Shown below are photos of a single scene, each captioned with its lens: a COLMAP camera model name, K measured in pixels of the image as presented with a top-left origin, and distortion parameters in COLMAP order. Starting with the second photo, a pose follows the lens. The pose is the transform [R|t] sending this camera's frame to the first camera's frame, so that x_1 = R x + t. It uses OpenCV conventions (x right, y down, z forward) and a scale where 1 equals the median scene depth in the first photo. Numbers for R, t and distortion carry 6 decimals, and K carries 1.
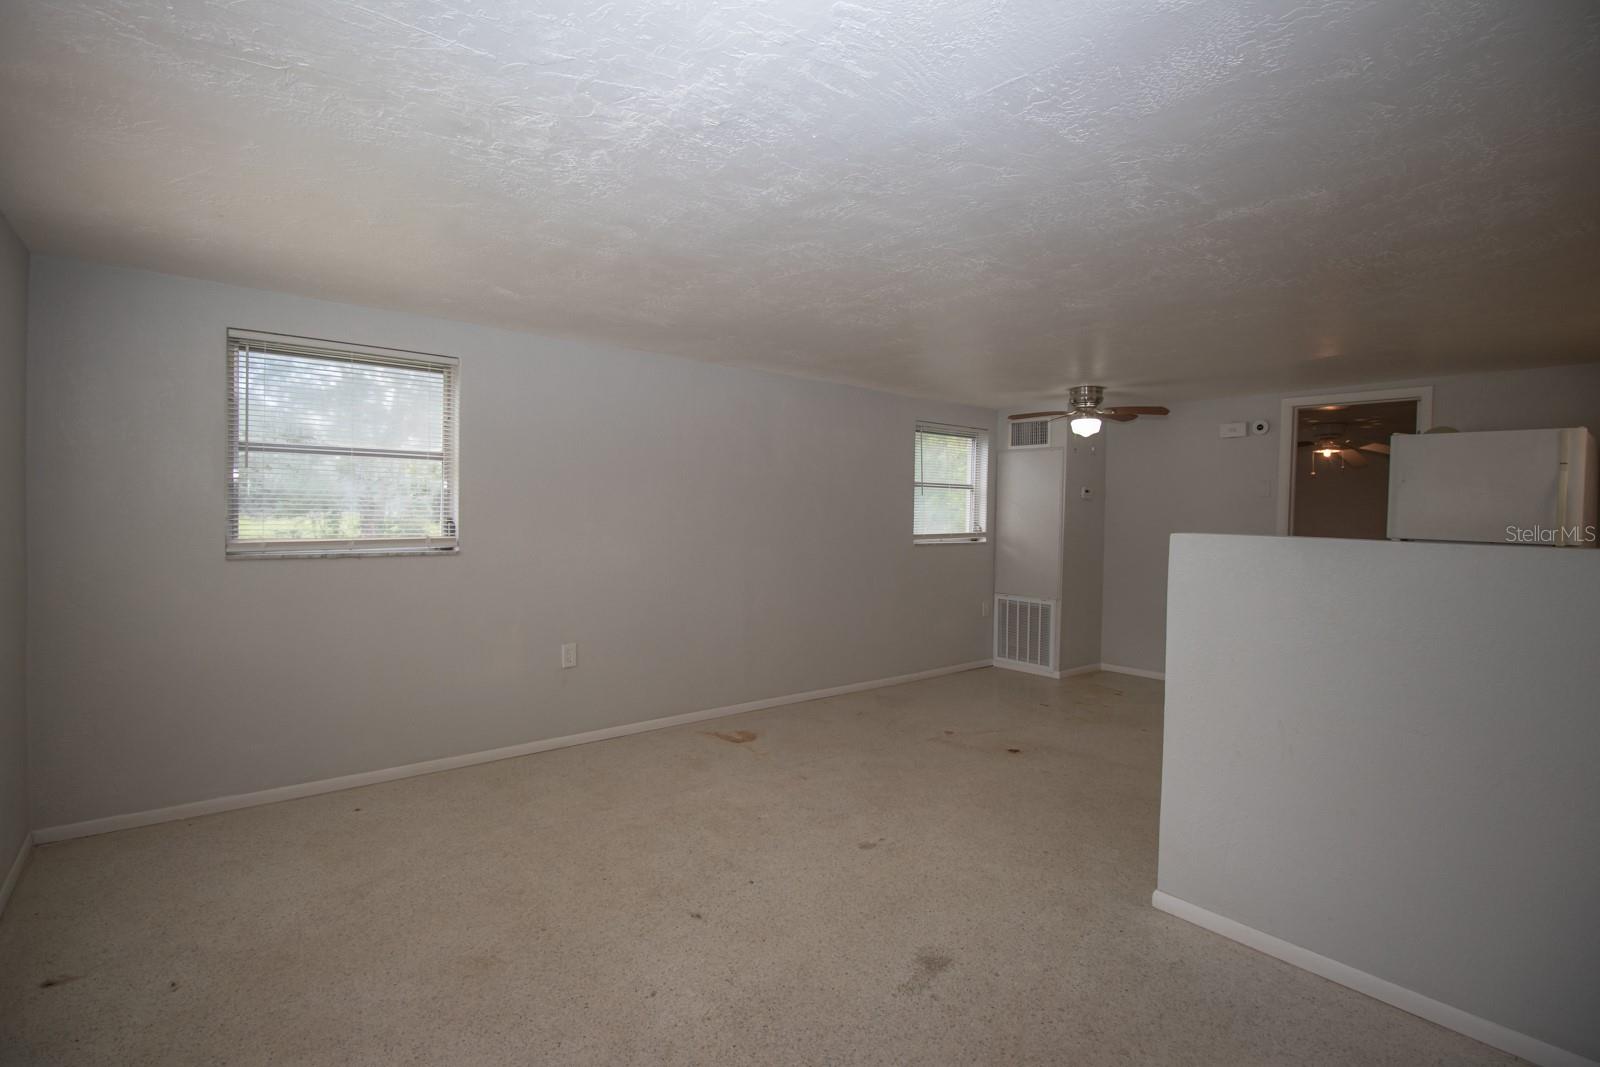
lens RADIAL K [[745.5, 0, 795.6], [0, 745.5, 521.3], [0, 0, 1]] dist [-0.001057, -0.012212]
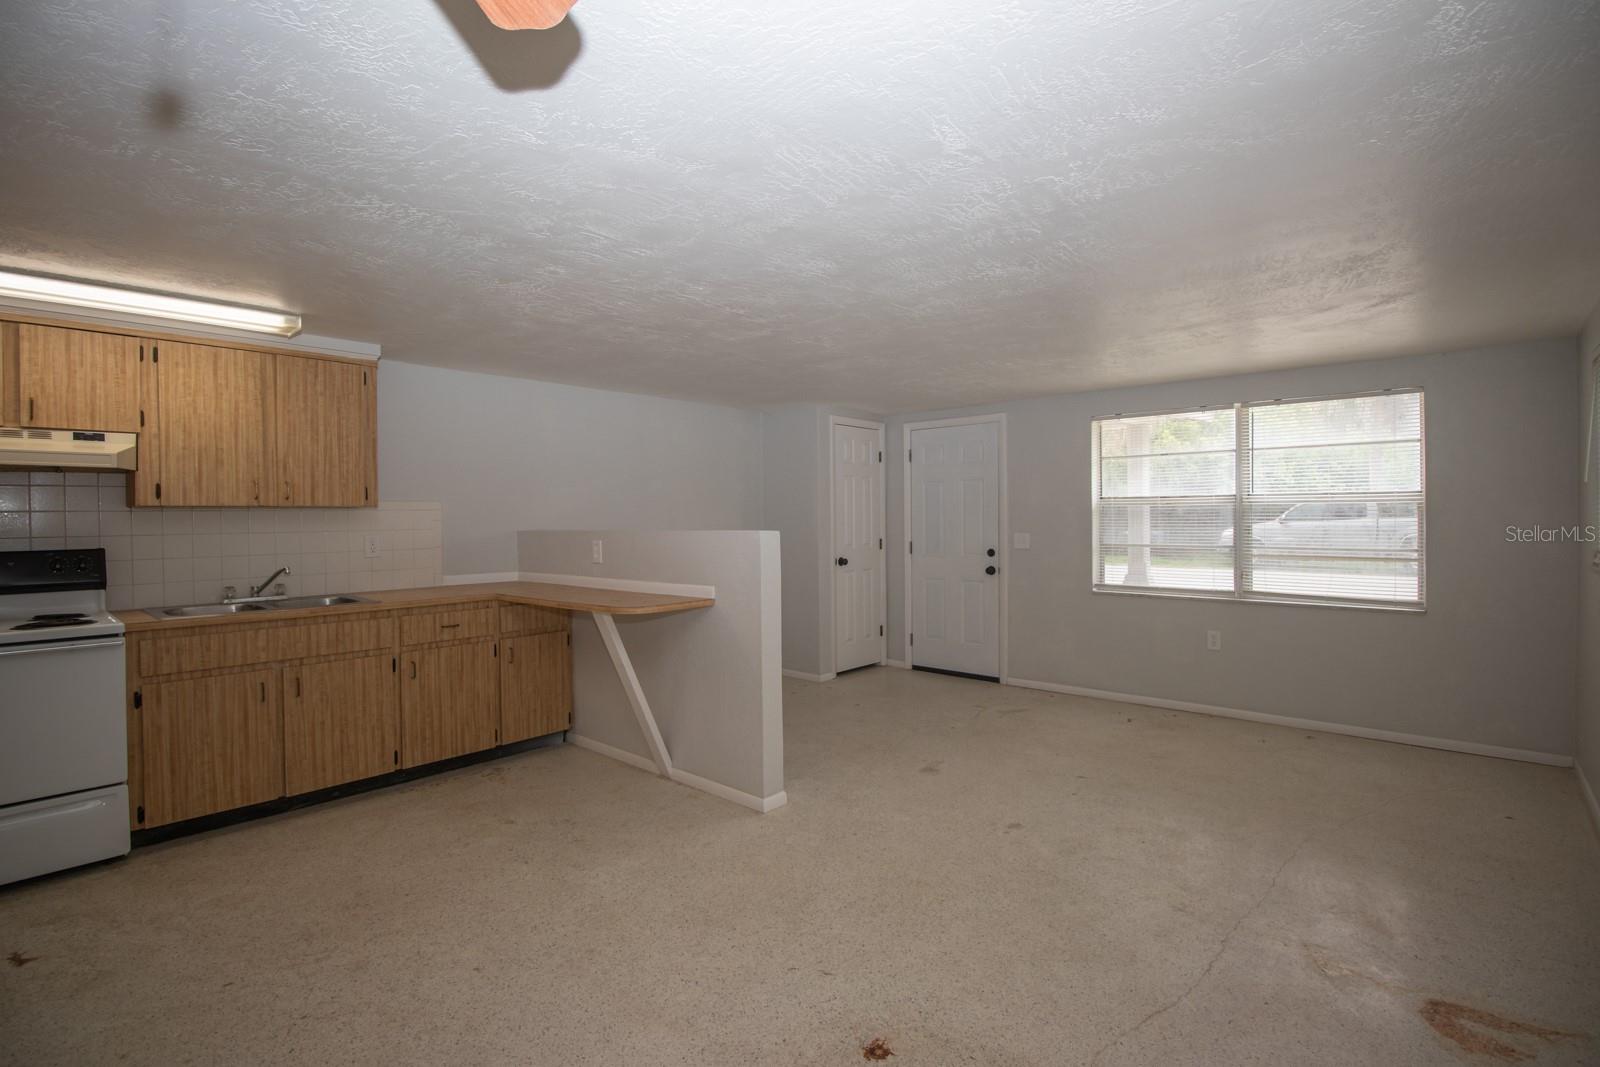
lens RADIAL K [[745.5, 0, 795.6], [0, 745.5, 521.3], [0, 0, 1]] dist [-0.001057, -0.012212]
pose [[-0.988400, -0.009007, -0.151605, 0.289514], [-0.012096, 0.999737, 0.019462, -0.012540], [0.151390, 0.021070, -0.988250, 1.004249]]
